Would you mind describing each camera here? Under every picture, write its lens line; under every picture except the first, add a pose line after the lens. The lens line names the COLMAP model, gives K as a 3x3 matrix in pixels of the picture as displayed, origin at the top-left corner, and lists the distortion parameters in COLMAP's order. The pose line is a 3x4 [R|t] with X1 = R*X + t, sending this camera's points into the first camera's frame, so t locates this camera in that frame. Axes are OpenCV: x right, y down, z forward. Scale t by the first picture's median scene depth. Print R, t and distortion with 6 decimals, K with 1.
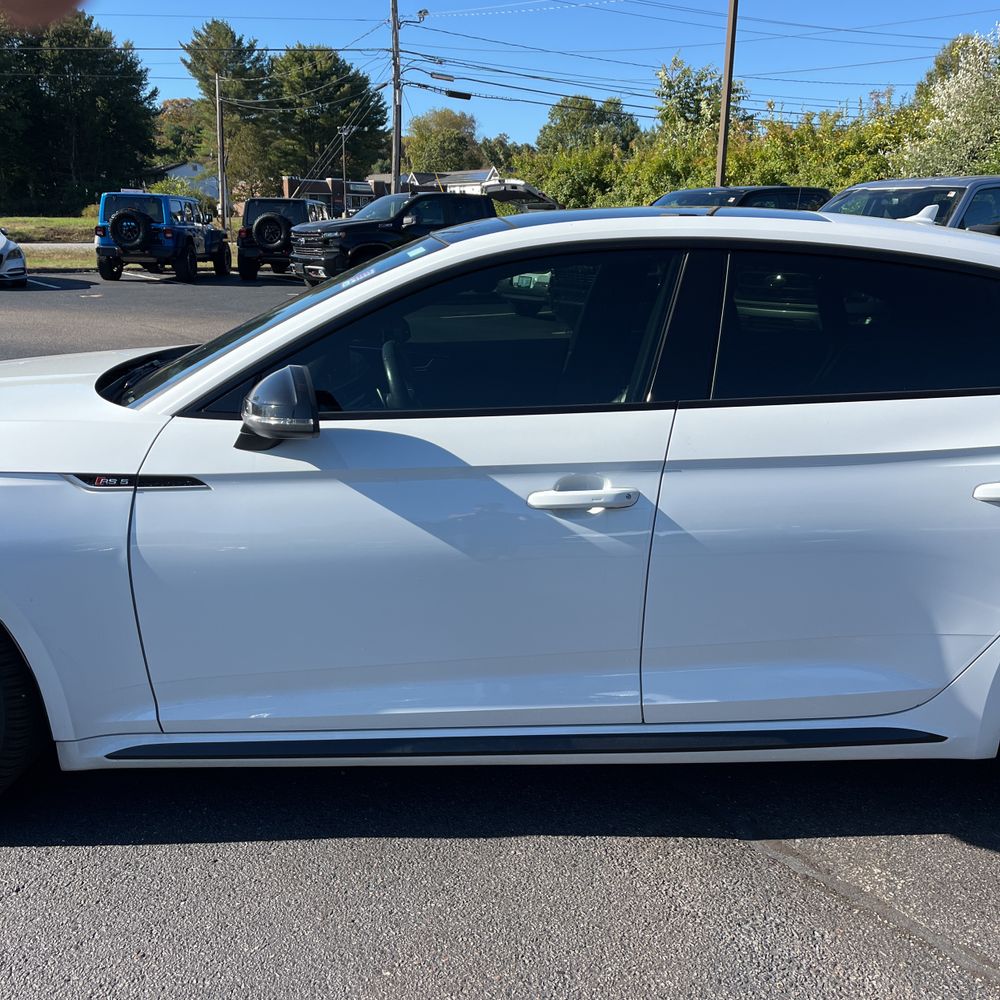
lens RADIAL K [[999.6, 0, 504.3], [0, 999.6, 510.9], [0, 0, 1]] dist [0.014787, -0.011907]
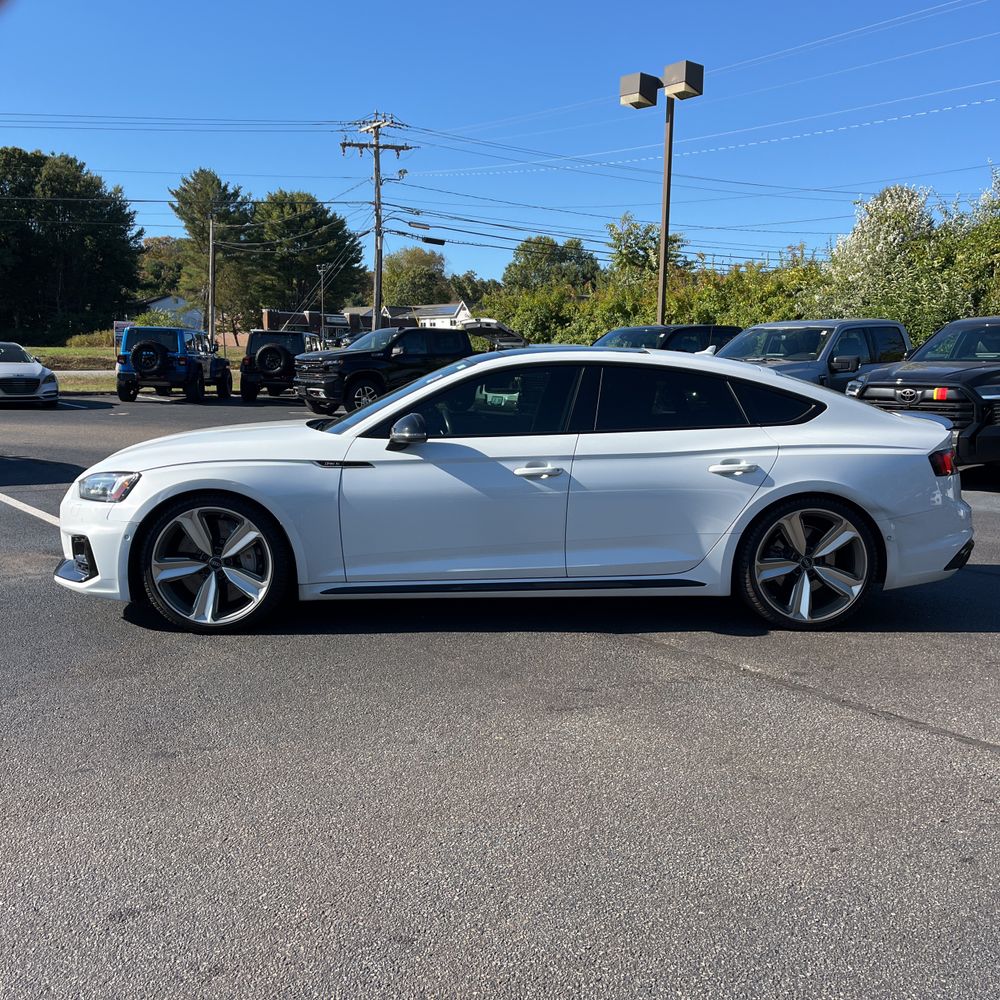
lens RADIAL K [[992.1, 0, 500.0], [0, 992.1, 500.0], [0, 0, 1]] dist [0.011519, -0.027281]
pose [[0.999605, -0.002187, 0.028026, -0.006784], [0.005873, 0.991214, -0.132140, 0.032861], [-0.027491, 0.132253, 0.990835, -0.115526]]
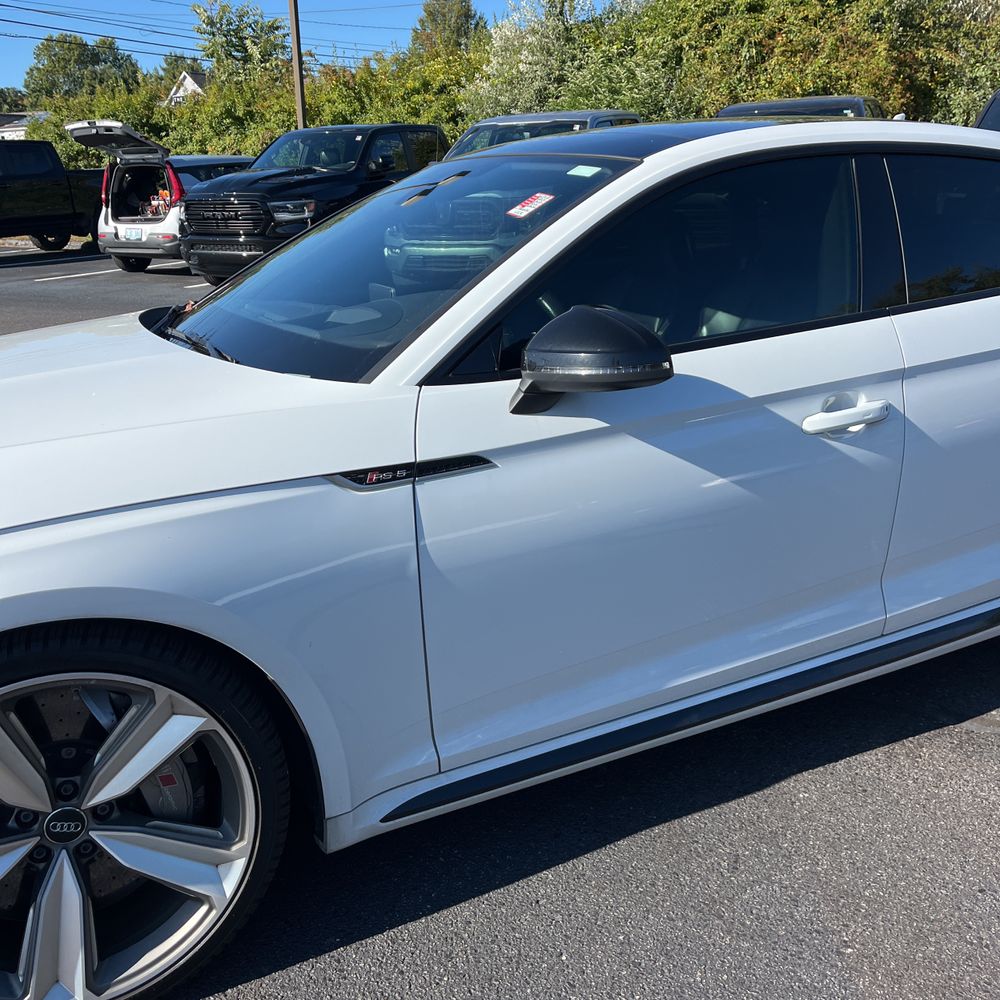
lens RADIAL K [[992.1, 0, 500.0], [0, 992.1, 500.0], [0, 0, 1]] dist [0.011519, -0.027281]
pose [[0.900399, -0.166796, 0.401822, -0.058463], [0.149525, 0.985968, 0.074220, -0.005139], [-0.408563, -0.006746, 0.912705, 0.023937]]
